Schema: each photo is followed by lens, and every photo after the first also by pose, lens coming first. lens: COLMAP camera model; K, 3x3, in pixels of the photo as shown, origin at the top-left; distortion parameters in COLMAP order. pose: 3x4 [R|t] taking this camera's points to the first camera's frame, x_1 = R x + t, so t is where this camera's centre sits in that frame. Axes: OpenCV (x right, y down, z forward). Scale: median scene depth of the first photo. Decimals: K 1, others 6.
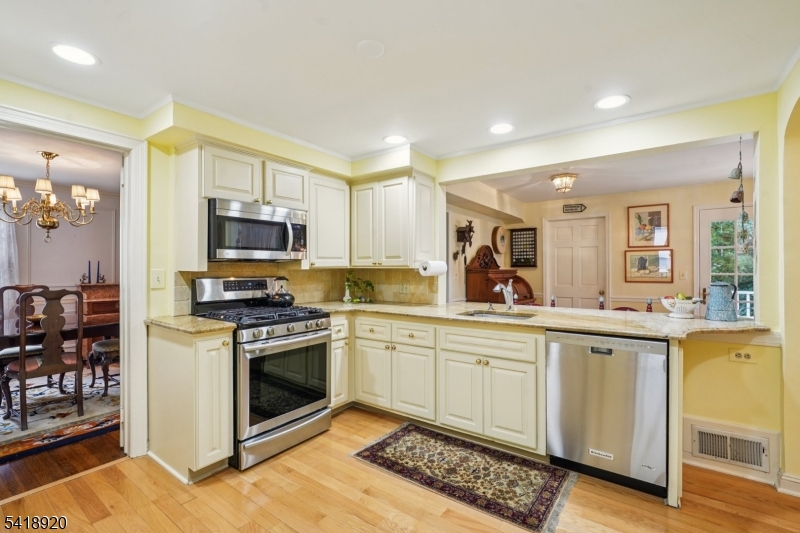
lens RADIAL K [[370.0, 0, 397.4], [0, 370.0, 266.0], [0, 0, 1]] dist [-0.004705, 0.000012]
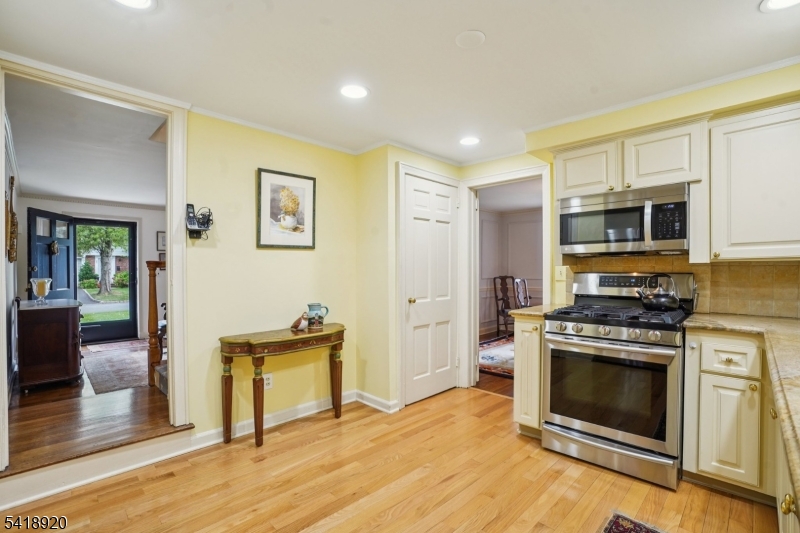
lens RADIAL K [[370.0, 0, 400.5], [0, 370.0, 269.2], [0, 0, 1]] dist [-0.004705, 0.000012]
pose [[-0.127266, 0.001555, -0.991867, 0.535431], [0.009746, 0.999952, 0.000318, 0.015169], [0.991821, -0.009626, -0.127275, 0.539028]]
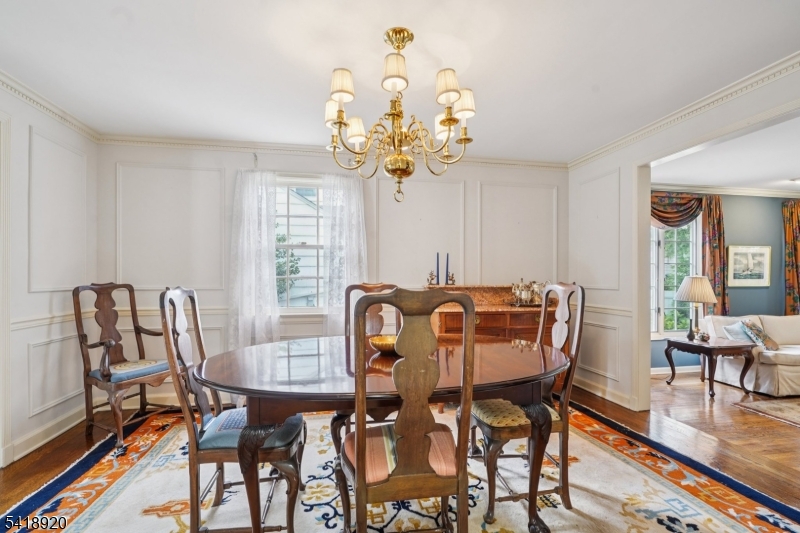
lens RADIAL K [[370.0, 0, 400.1], [0, 370.0, 286.1], [0, 0, 1]] dist [-0.004705, 0.000012]
pose [[0.744200, 0.012904, -0.667832, -0.677728], [0.005026, 0.999677, 0.024917, 0.051691], [0.667938, -0.021900, 0.743895, 0.691008]]
